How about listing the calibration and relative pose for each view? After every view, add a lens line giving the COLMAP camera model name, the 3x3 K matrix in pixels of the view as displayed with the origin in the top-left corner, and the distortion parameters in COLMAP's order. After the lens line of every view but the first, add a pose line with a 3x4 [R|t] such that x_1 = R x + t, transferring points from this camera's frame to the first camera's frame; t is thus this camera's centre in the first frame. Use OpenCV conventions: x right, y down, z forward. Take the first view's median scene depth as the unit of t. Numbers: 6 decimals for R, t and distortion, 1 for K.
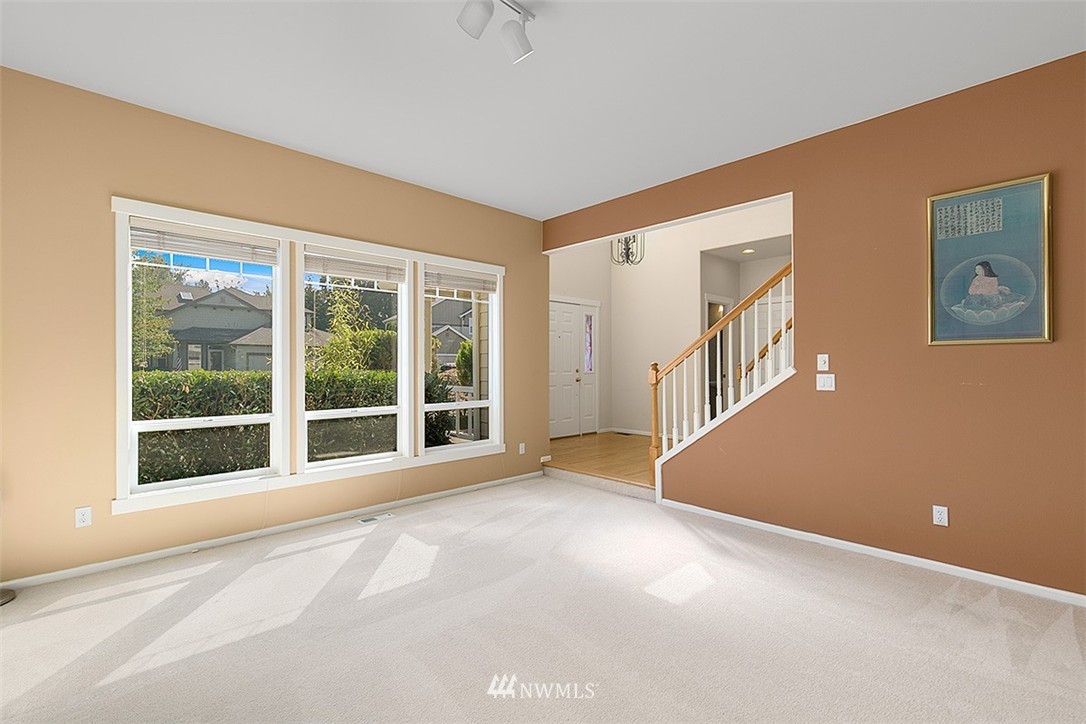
lens RADIAL K [[484.4, 0, 541.4], [0, 484.4, 361.7], [0, 0, 1]] dist [0.005993, -0.000034]
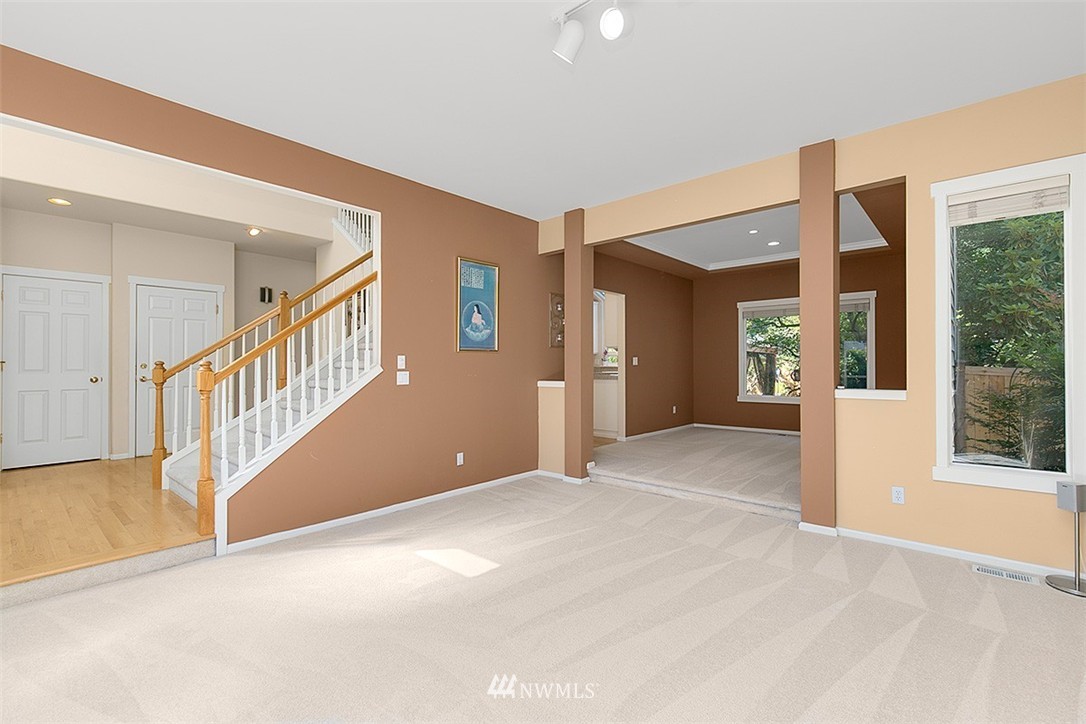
lens RADIAL K [[484.4, 0, 541.7], [0, 484.4, 363.5], [0, 0, 1]] dist [0.005993, -0.000034]
pose [[-0.087910, 0.006032, 0.996110, -0.677701], [-0.004439, 0.999969, -0.006447, 0.011720], [-0.996119, -0.004989, -0.087881, 0.757698]]
